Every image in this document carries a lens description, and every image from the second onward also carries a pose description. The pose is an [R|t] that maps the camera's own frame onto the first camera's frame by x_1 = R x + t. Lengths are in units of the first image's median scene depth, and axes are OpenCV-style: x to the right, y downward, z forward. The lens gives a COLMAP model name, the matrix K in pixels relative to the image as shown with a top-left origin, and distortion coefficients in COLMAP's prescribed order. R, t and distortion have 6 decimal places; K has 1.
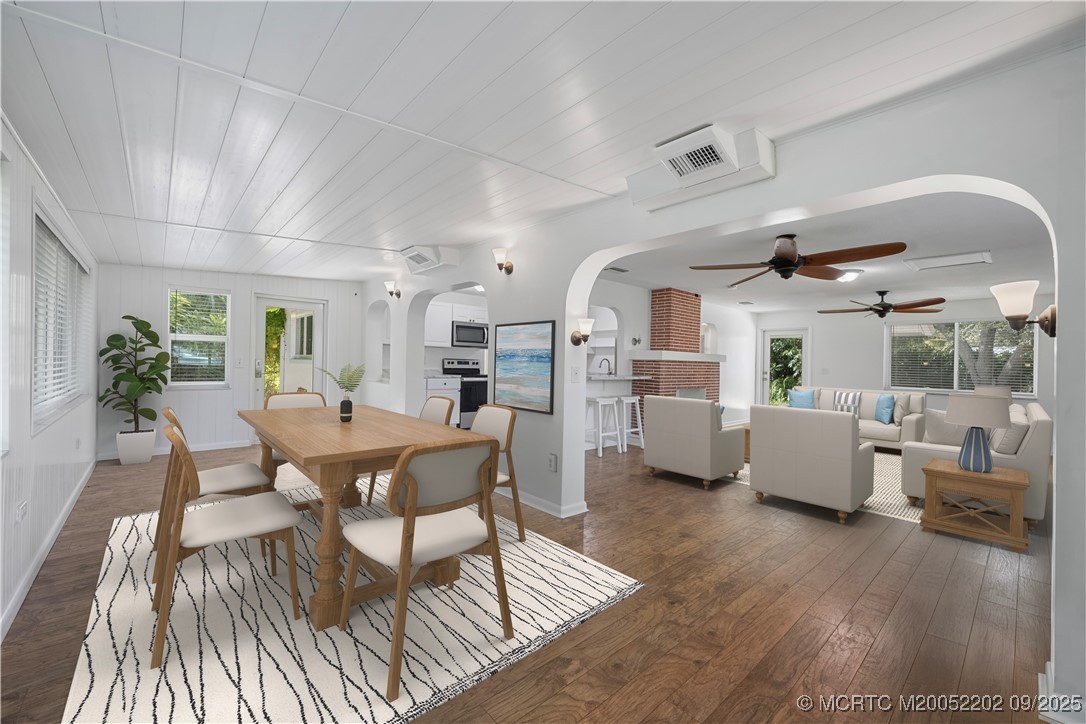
lens RADIAL K [[438.5, 0, 543.3], [0, 438.5, 364.3], [0, 0, 1]] dist [-0.001169, -0.000146]
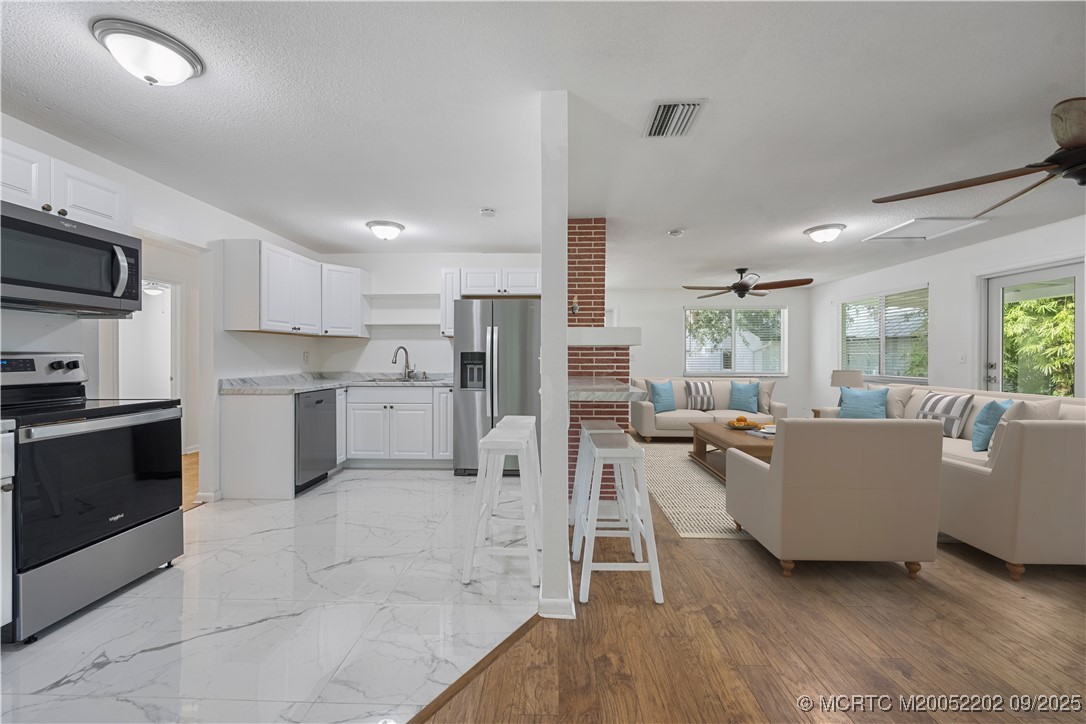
lens RADIAL K [[438.5, 0, 534.4], [0, 438.5, 354.6], [0, 0, 1]] dist [-0.001169, -0.000146]
pose [[0.689176, -0.023018, 0.724228, -0.156875], [0.014483, 0.999733, 0.017992, -0.010837], [-0.724449, -0.001911, 0.689325, 0.596697]]
